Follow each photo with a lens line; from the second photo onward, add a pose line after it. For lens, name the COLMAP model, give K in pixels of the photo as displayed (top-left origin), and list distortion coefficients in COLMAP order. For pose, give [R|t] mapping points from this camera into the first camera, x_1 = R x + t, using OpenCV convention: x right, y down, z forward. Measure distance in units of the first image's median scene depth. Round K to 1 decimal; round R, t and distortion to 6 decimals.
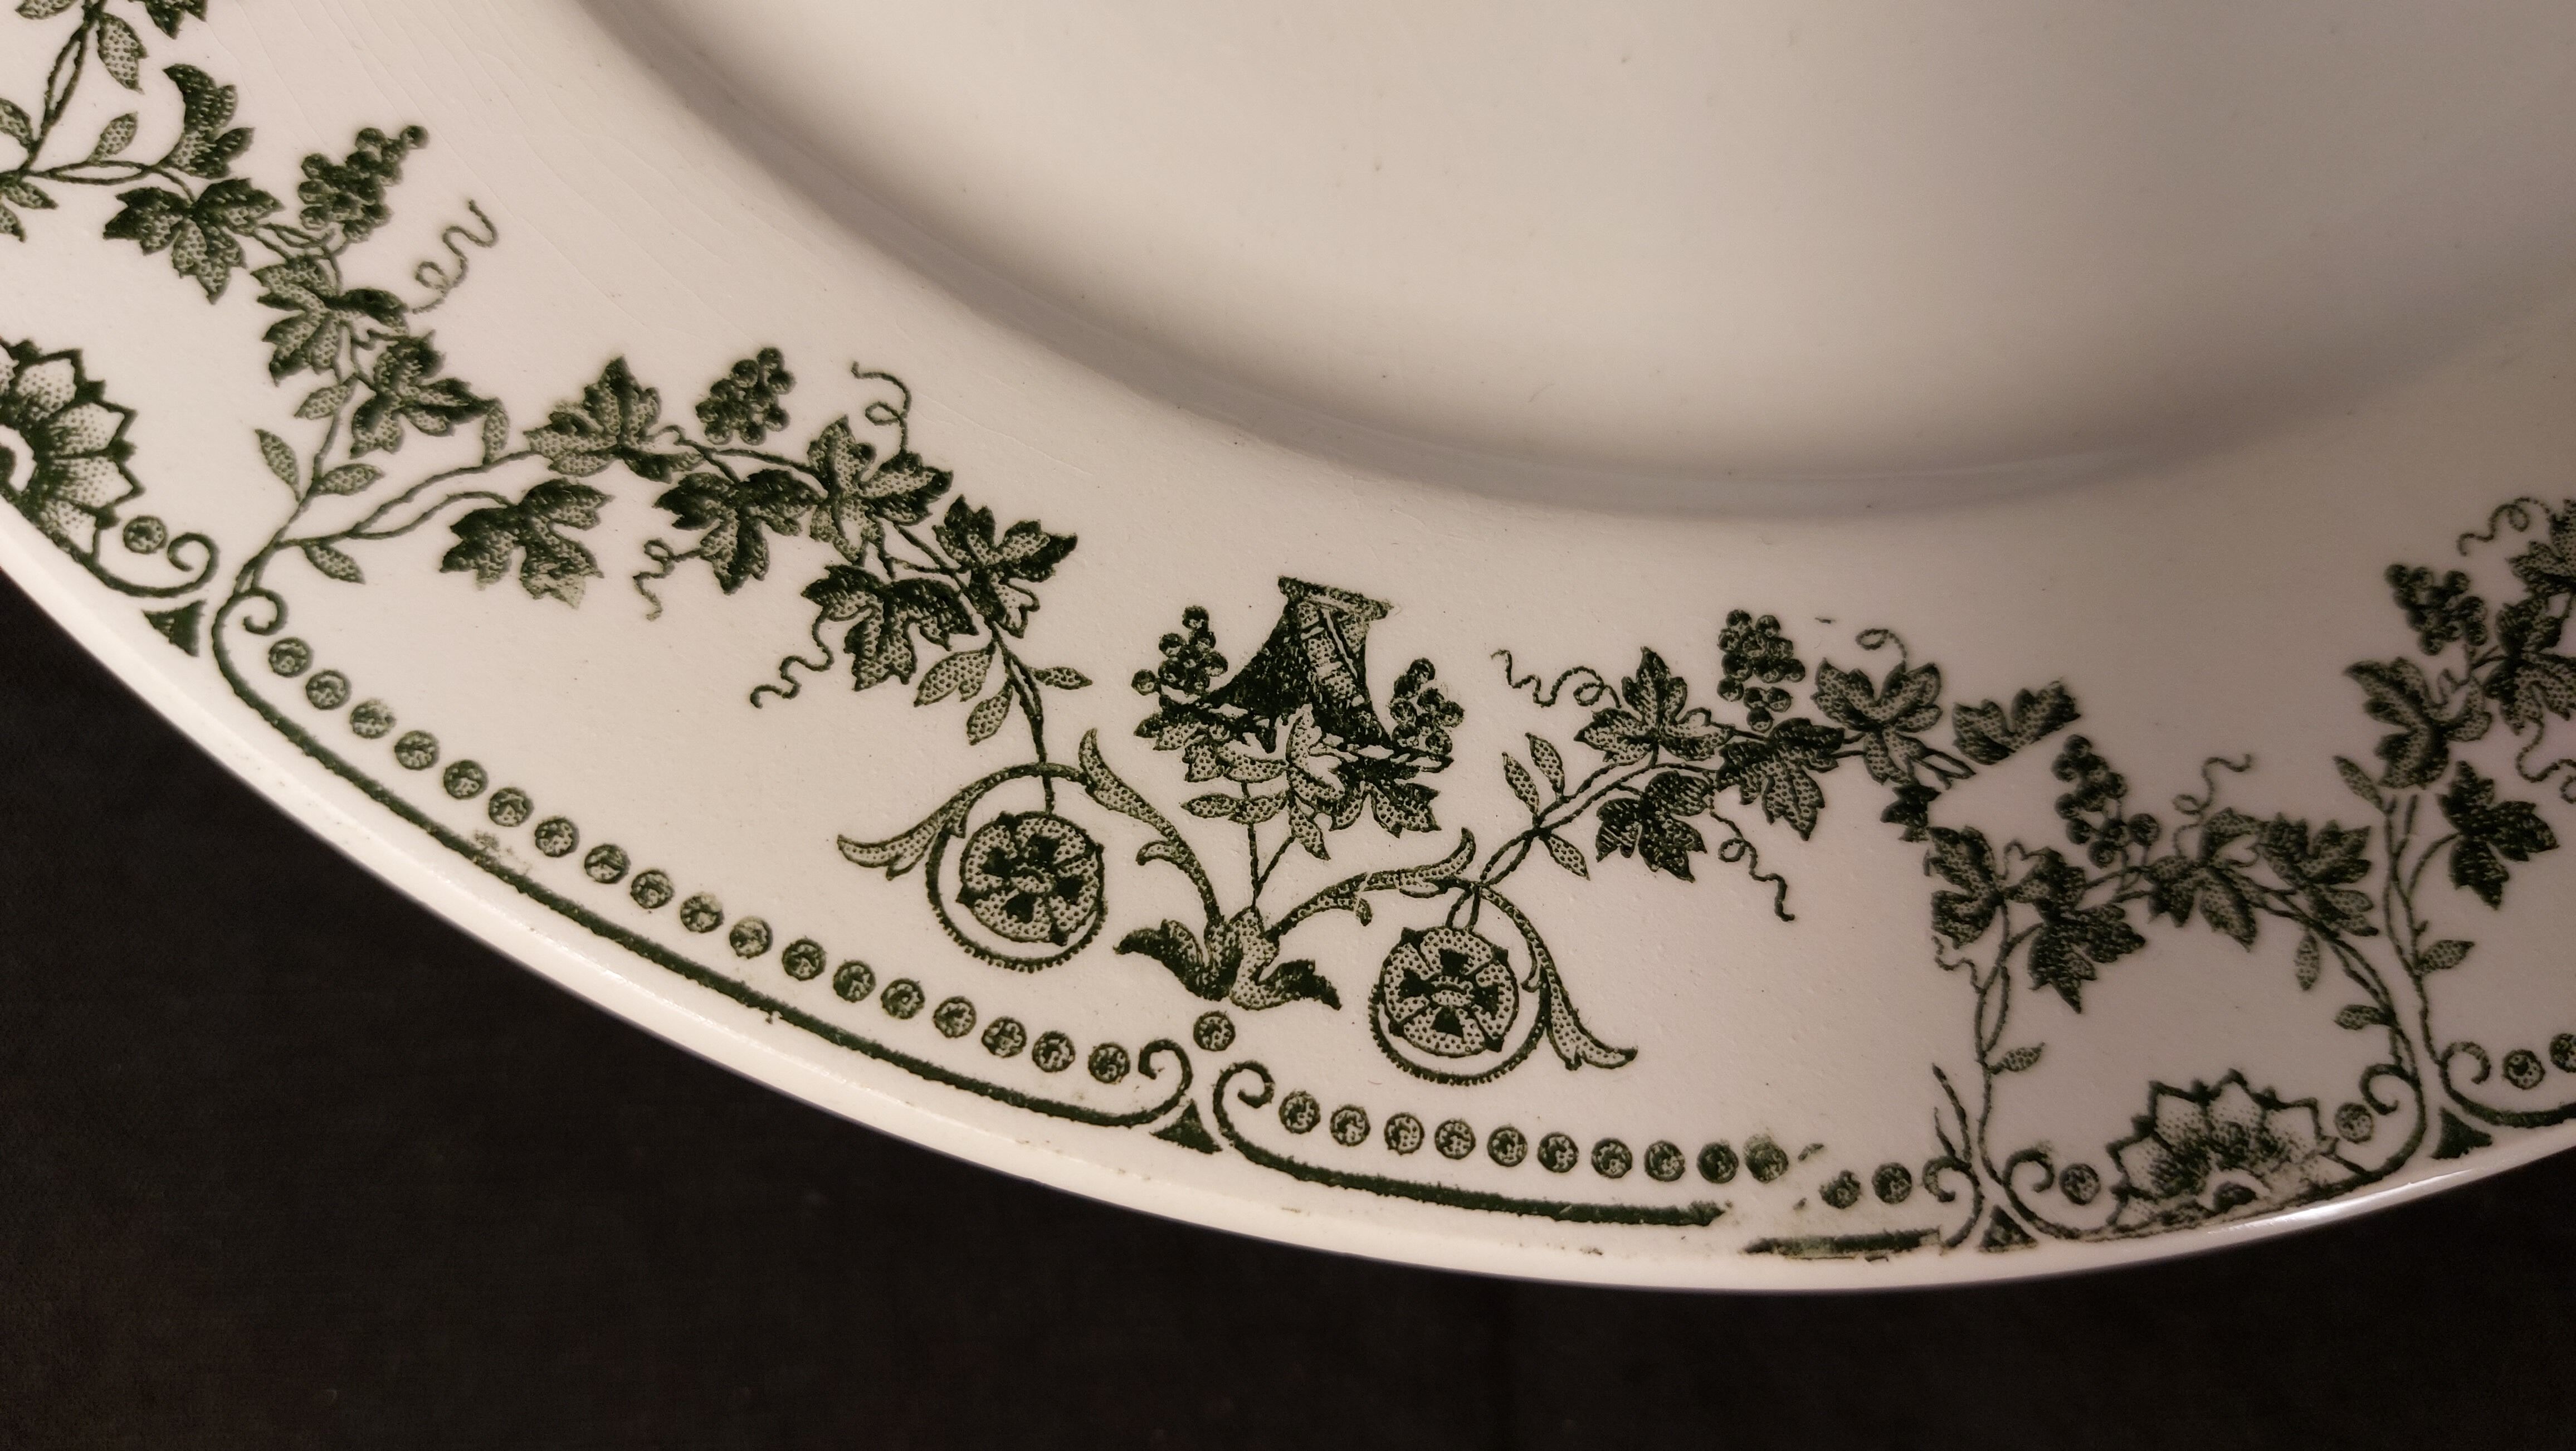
lens RADIAL K [[2006.6, 0, 1285.5], [0, 2006.6, 733.5], [0, 0, 1]] dist [0.018167, -0.136223]
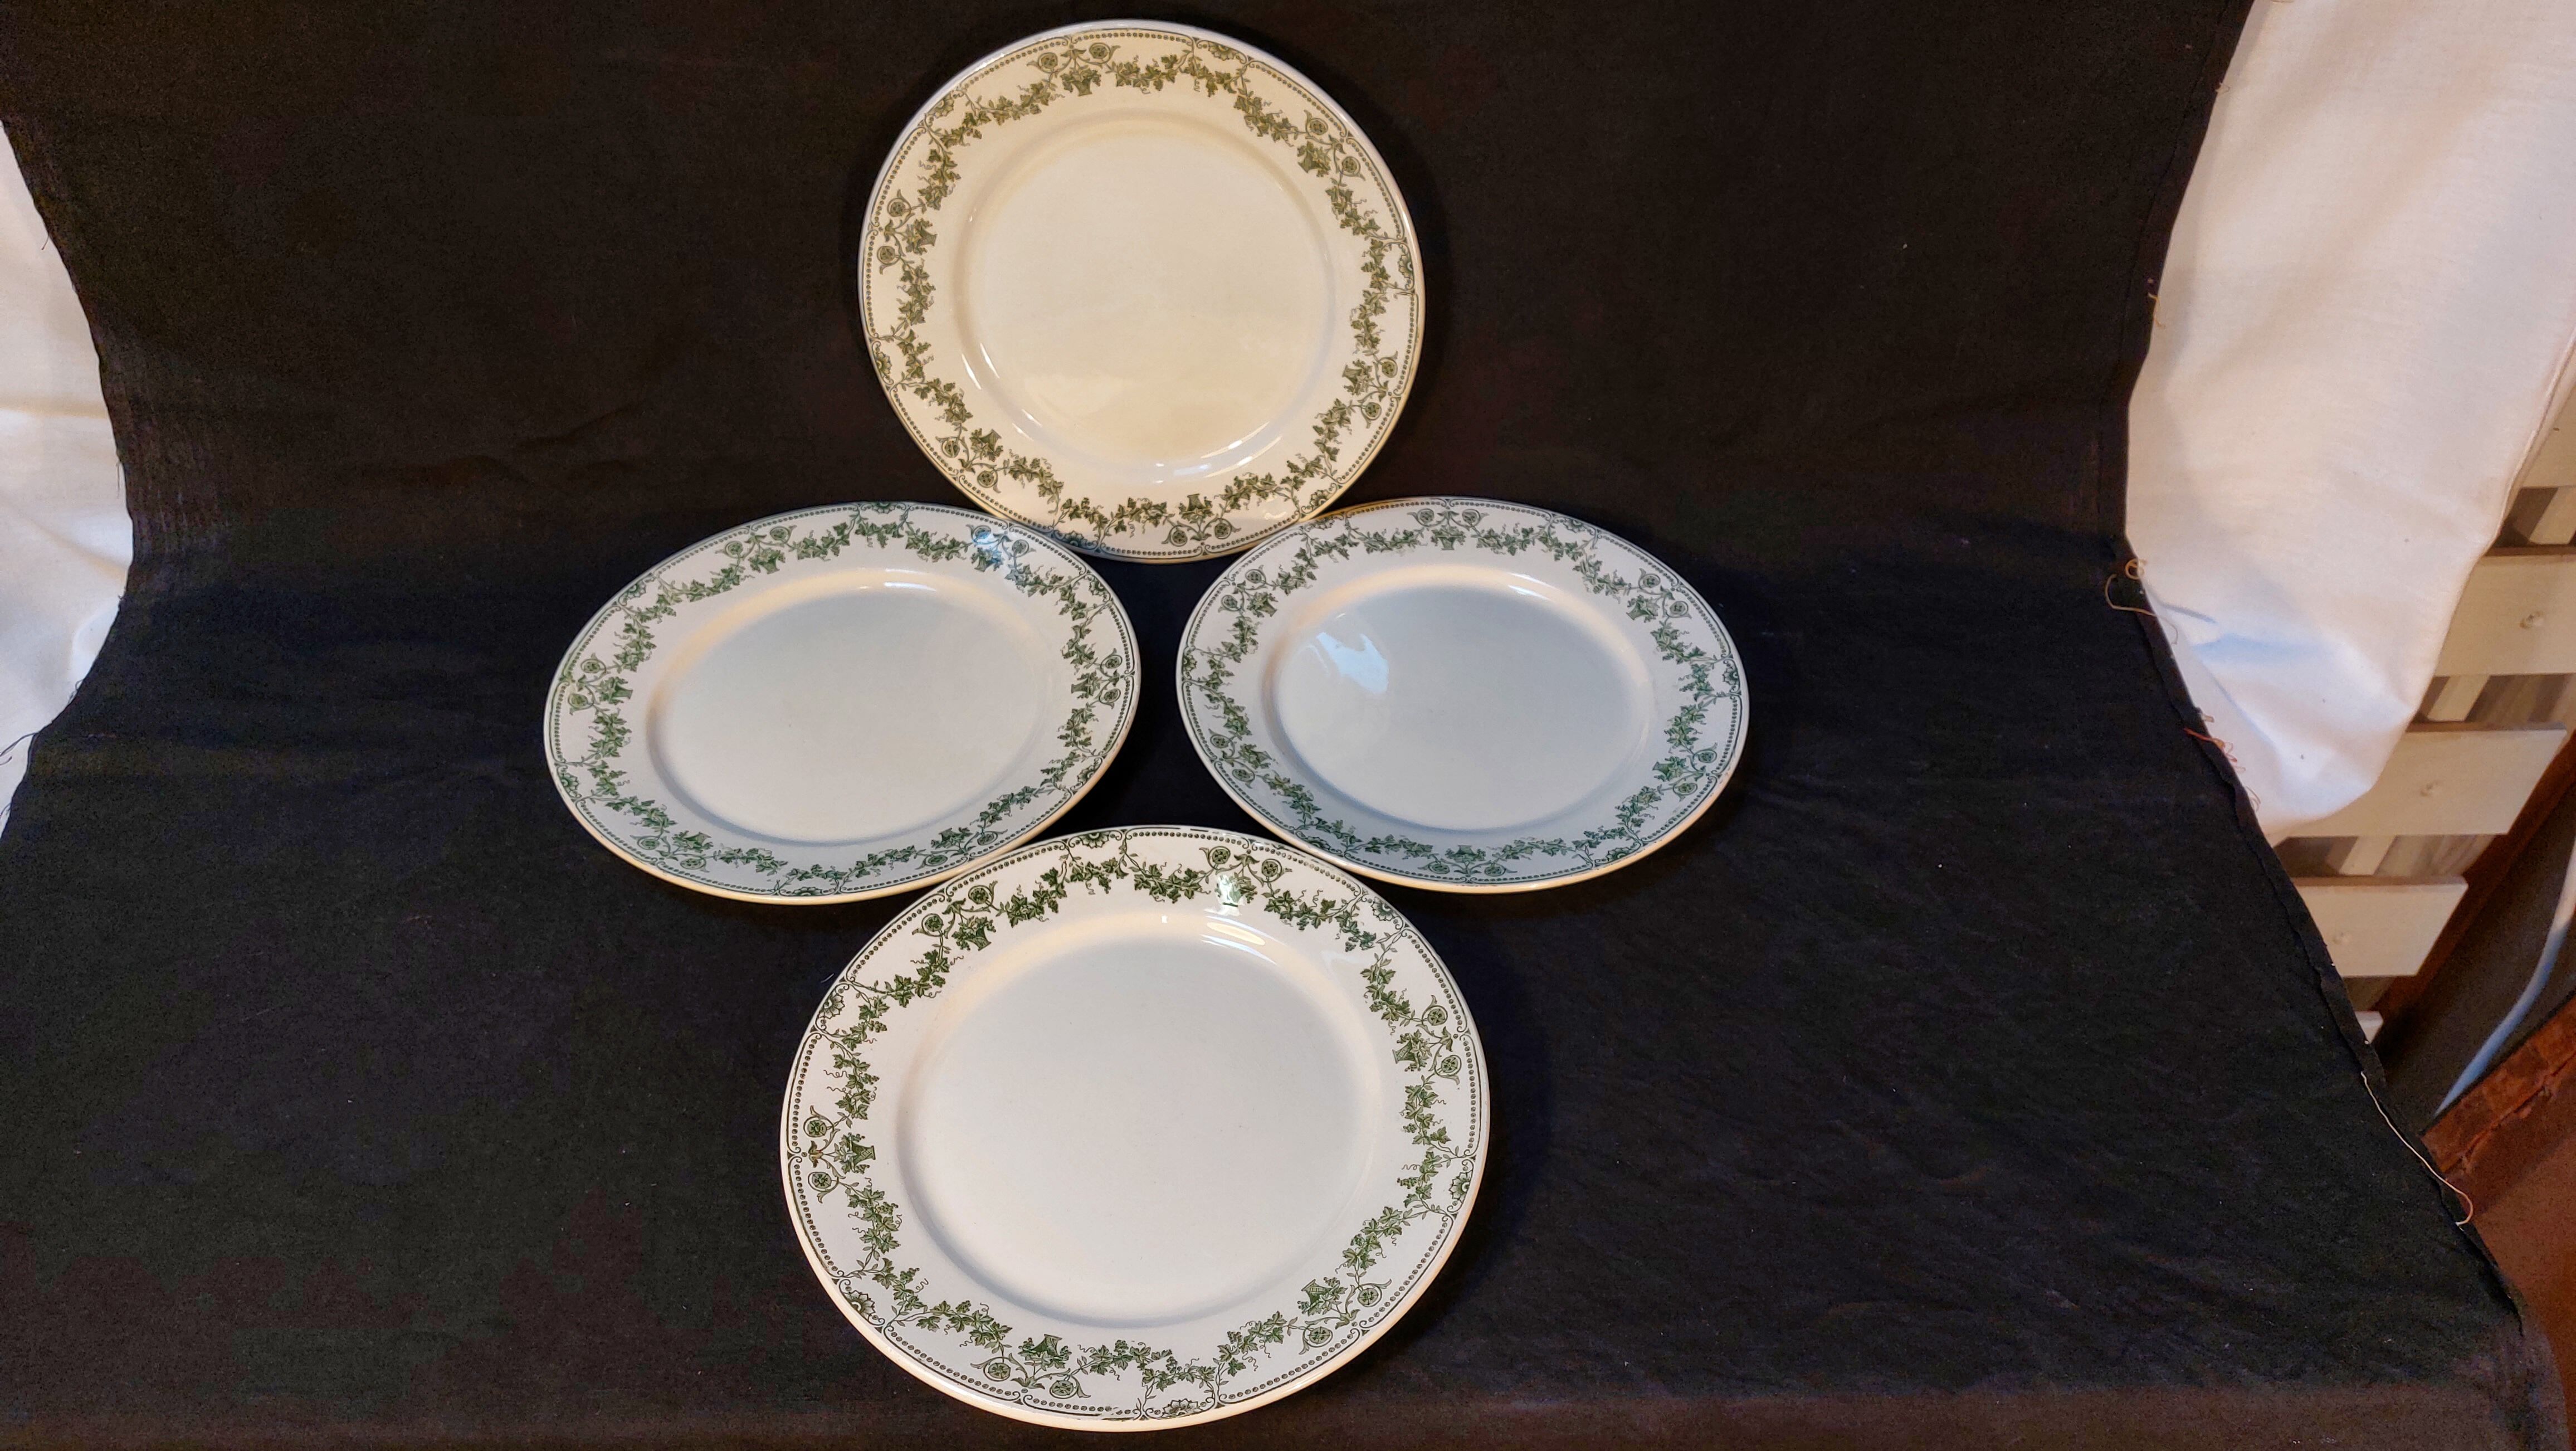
lens RADIAL K [[1853.1, 0, 1297.3], [0, 1853.1, 718.7], [0, 0, 1]] dist [0.192877, -0.588068]
pose [[0.999629, -0.021420, -0.016817, 0.963795], [0.003309, 0.708471, -0.705732, 2.818025], [0.027031, 0.705414, 0.708279, -4.675385]]
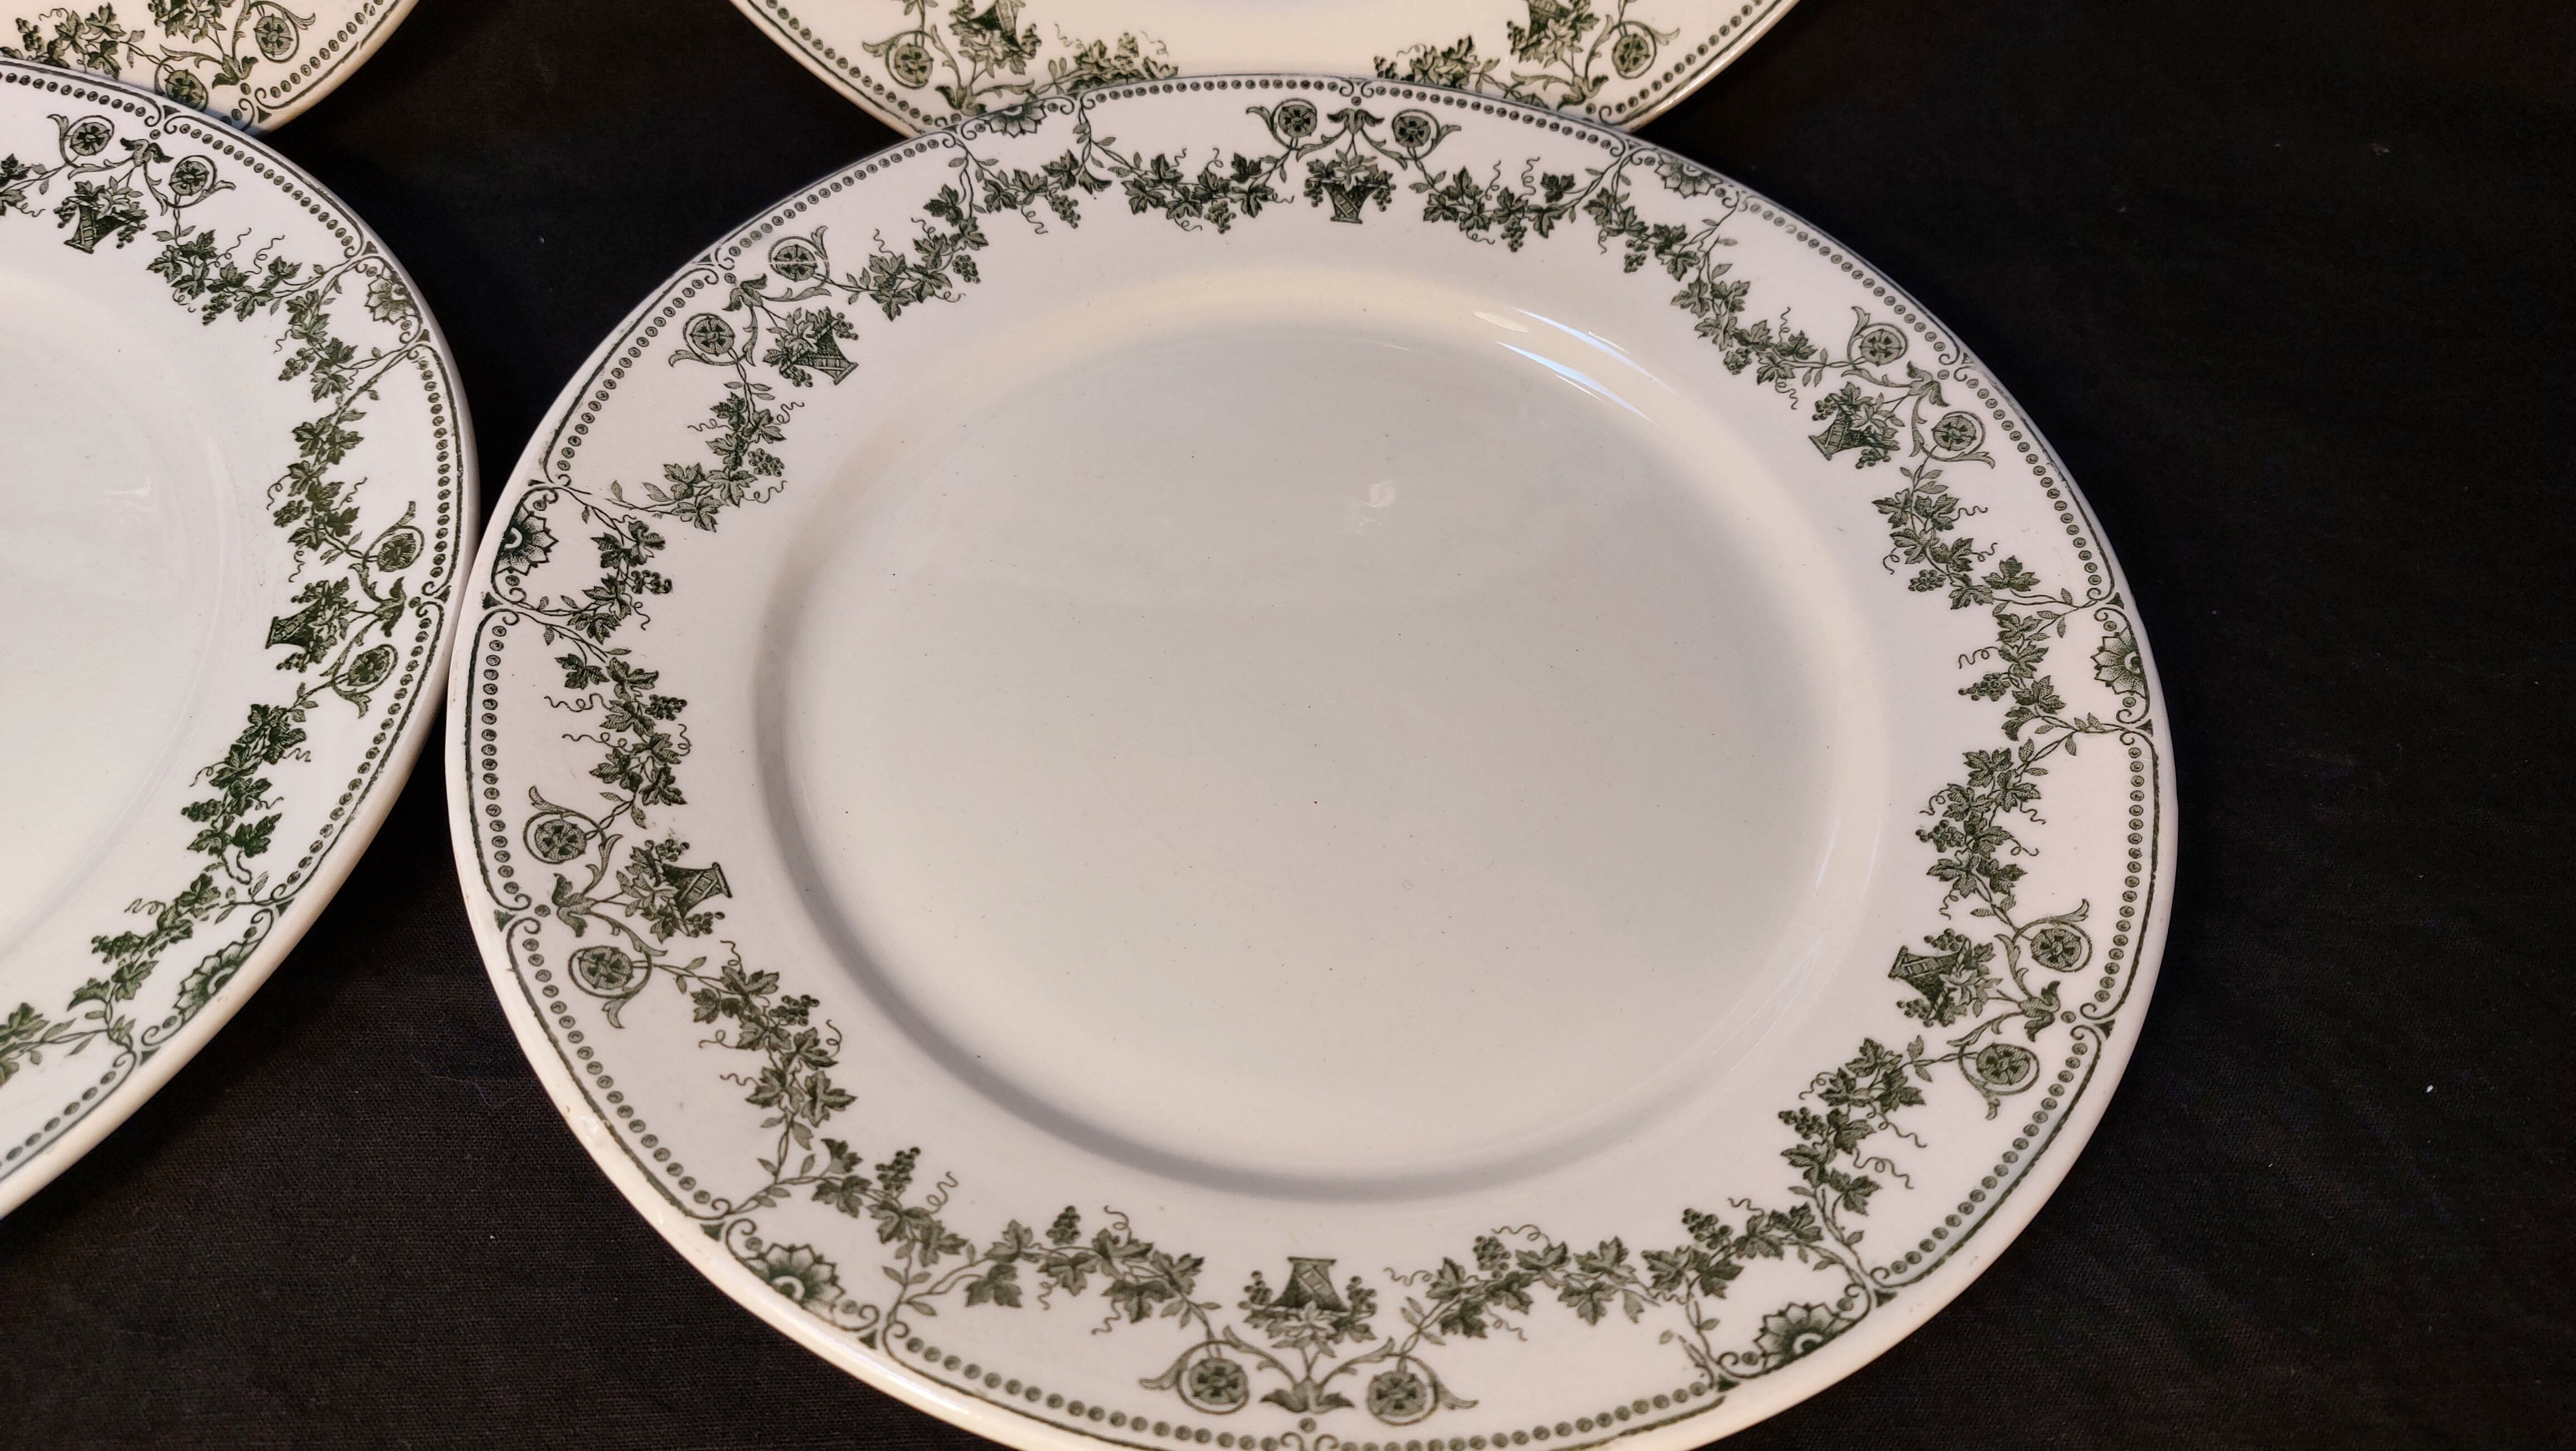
lens RADIAL K [[1853.9, 0, 1290.1], [0, 1853.9, 756.8], [0, 0, 1]] dist [0.046528, -0.069639]
pose [[-0.617763, 0.604373, -0.503092, 0.183755], [-0.781263, -0.544468, 0.305258, -3.800912], [-0.089428, 0.581624, 0.808527, -1.227441]]
